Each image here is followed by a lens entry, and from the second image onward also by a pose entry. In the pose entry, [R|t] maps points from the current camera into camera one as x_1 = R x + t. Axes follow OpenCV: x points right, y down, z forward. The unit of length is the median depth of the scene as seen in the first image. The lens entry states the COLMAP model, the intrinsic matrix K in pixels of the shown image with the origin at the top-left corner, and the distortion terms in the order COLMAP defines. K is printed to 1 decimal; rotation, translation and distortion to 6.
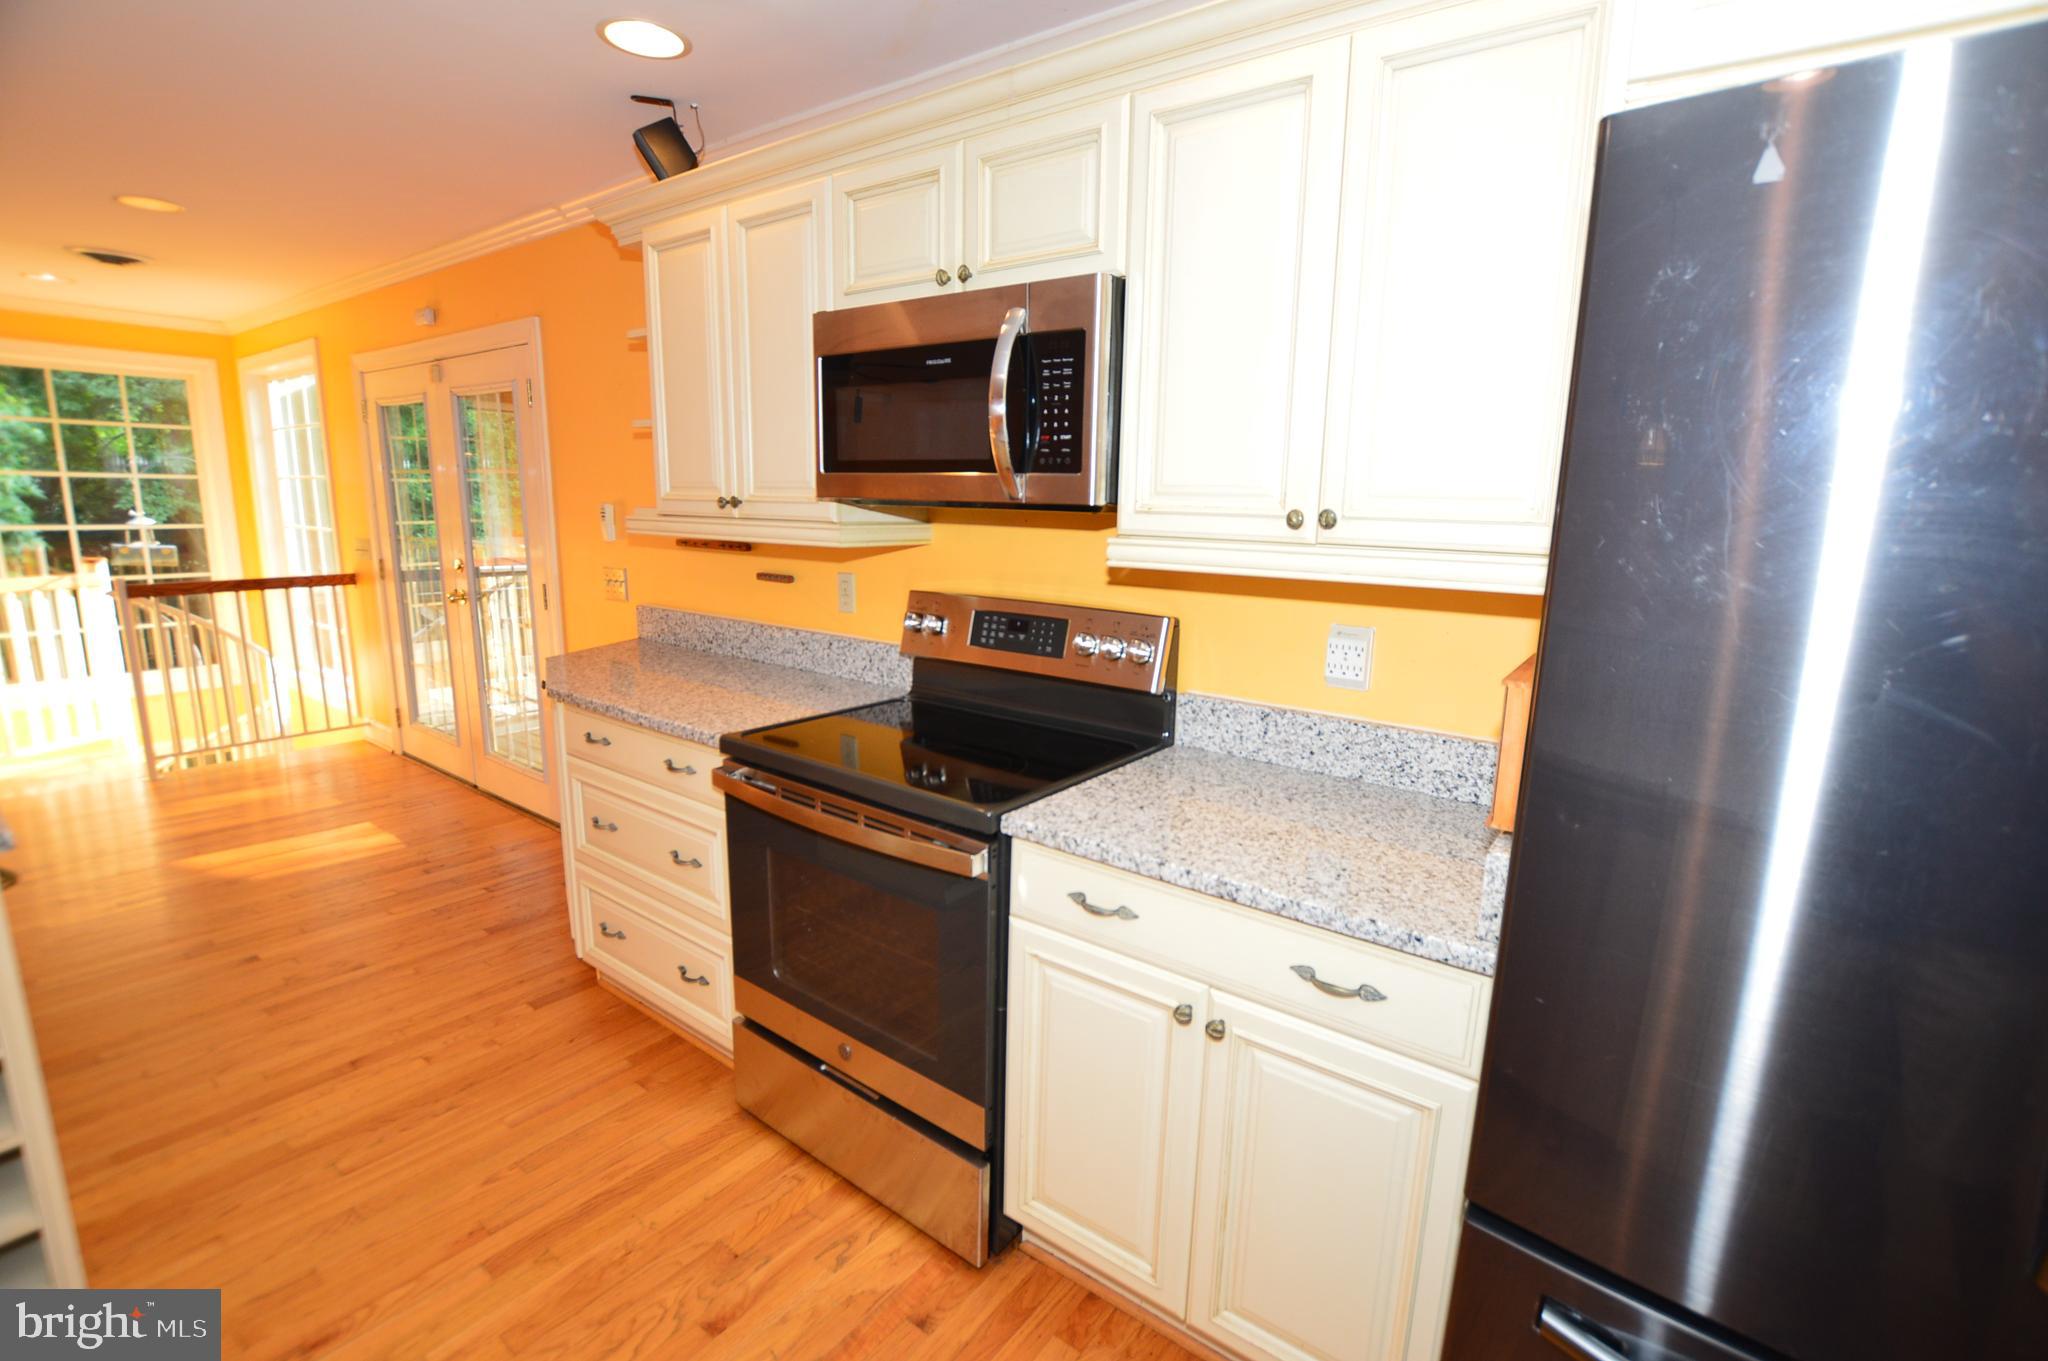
lens RADIAL K [[913.5, 0, 1039.2], [0, 913.5, 677.8], [0, 0, 1]] dist [-0.029634, 0.001545]
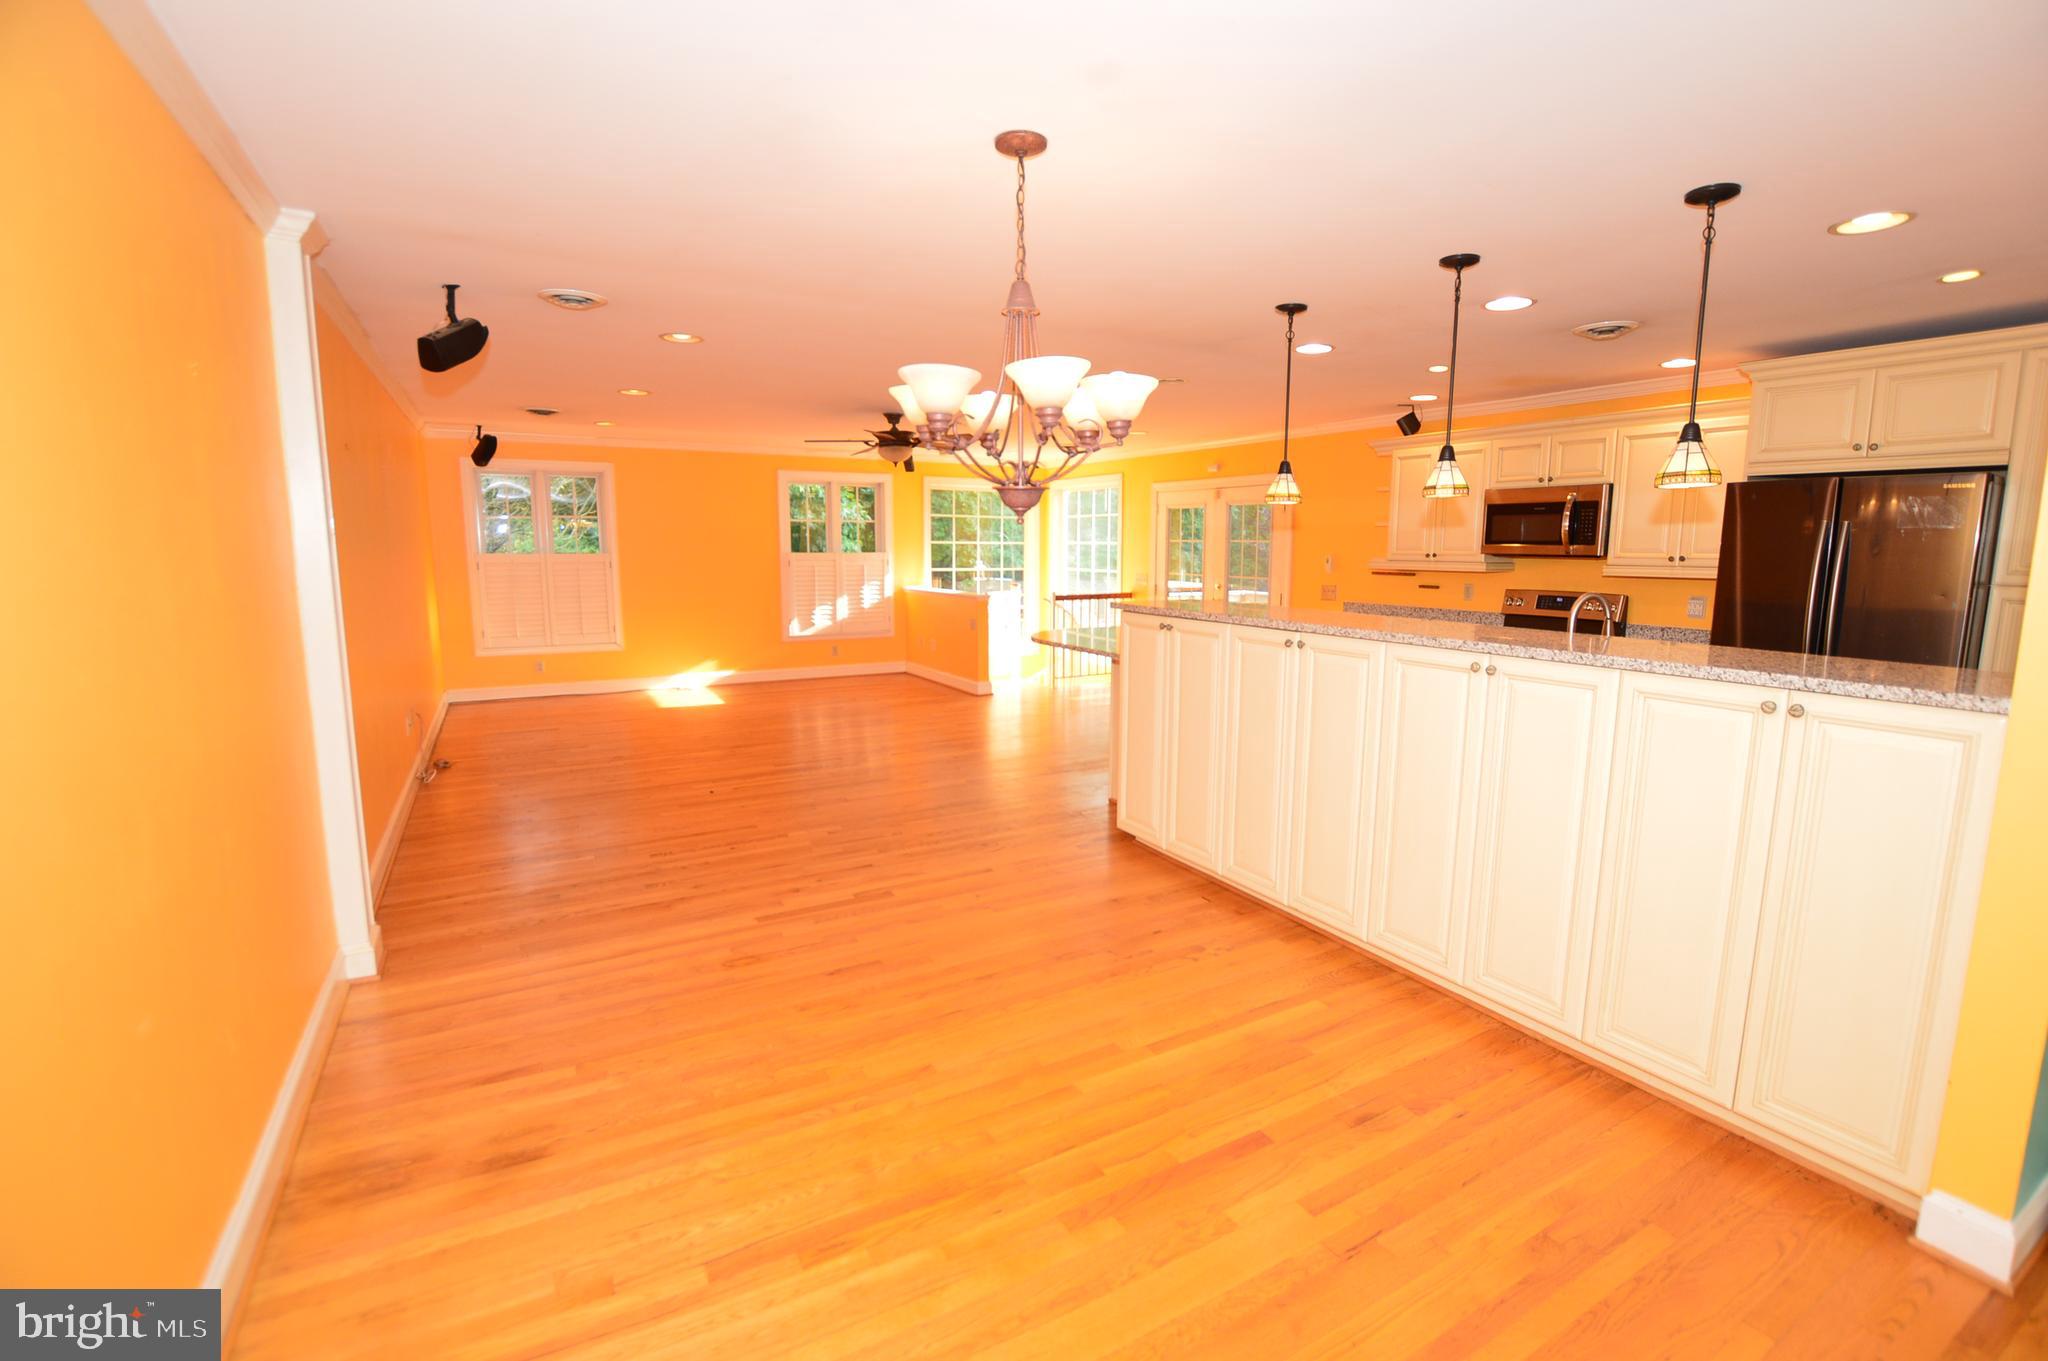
lens RADIAL K [[913.5, 0, 1039.8], [0, 913.5, 674.5], [0, 0, 1]] dist [-0.029634, 0.001545]
pose [[0.916312, 0.037423, -0.398714, -0.365719], [-0.060617, 0.997113, -0.045720, 0.389711], [0.395852, 0.066063, 0.915935, -2.095401]]
